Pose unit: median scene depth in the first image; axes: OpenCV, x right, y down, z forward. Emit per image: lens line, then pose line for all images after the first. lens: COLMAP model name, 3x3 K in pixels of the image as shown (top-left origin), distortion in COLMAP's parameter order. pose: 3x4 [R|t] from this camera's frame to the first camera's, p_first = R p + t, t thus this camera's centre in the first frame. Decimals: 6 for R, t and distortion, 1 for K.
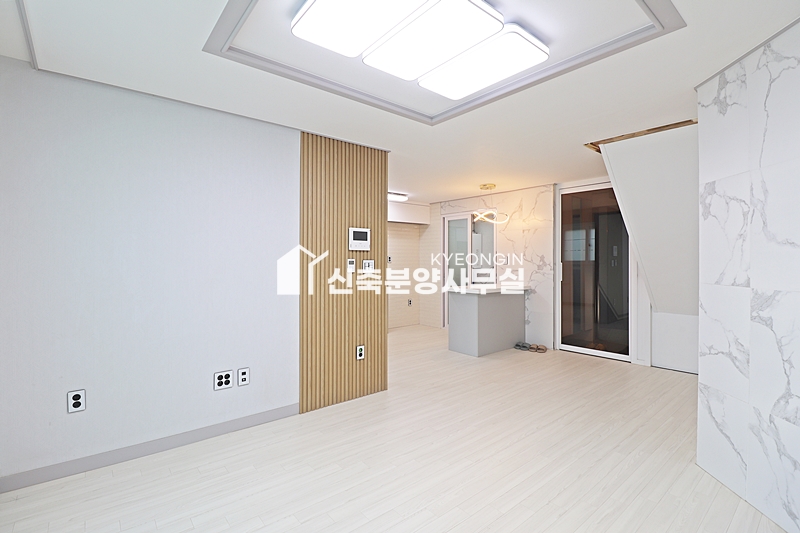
lens RADIAL K [[373.0, 0, 391.9], [0, 373.0, 255.1], [0, 0, 1]] dist [0.000799, -0.010398]
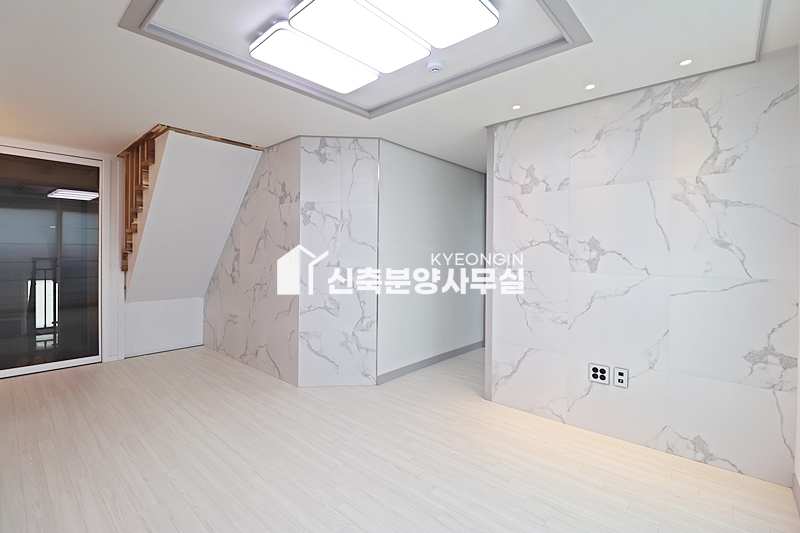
lens RADIAL K [[371.2, 0, 398.4], [0, 371.2, 258.2], [0, 0, 1]] dist [-0.000061, -0.011143]
pose [[-0.160341, -0.008828, 0.987022, -0.525120], [-0.020836, 0.999767, 0.005558, 0.017726], [-0.986842, -0.019675, -0.160488, 0.611127]]
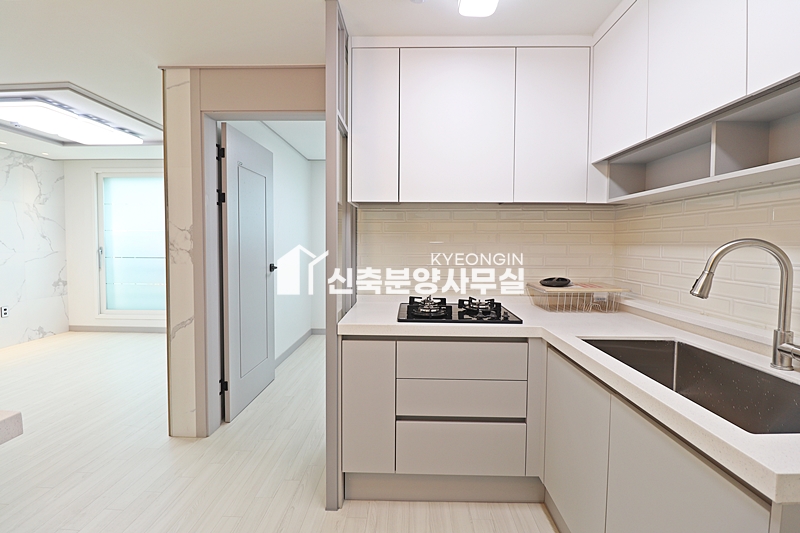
lens RADIAL K [[371.2, 0, 398.4], [0, 371.2, 258.2], [0, 0, 1]] dist [-0.000061, -0.011143]
pose [[-0.652312, 0.026102, -0.757501, 0.247626], [0.003393, 0.999497, 0.031520, 0.029120], [0.757943, 0.017991, -0.652073, 2.007964]]
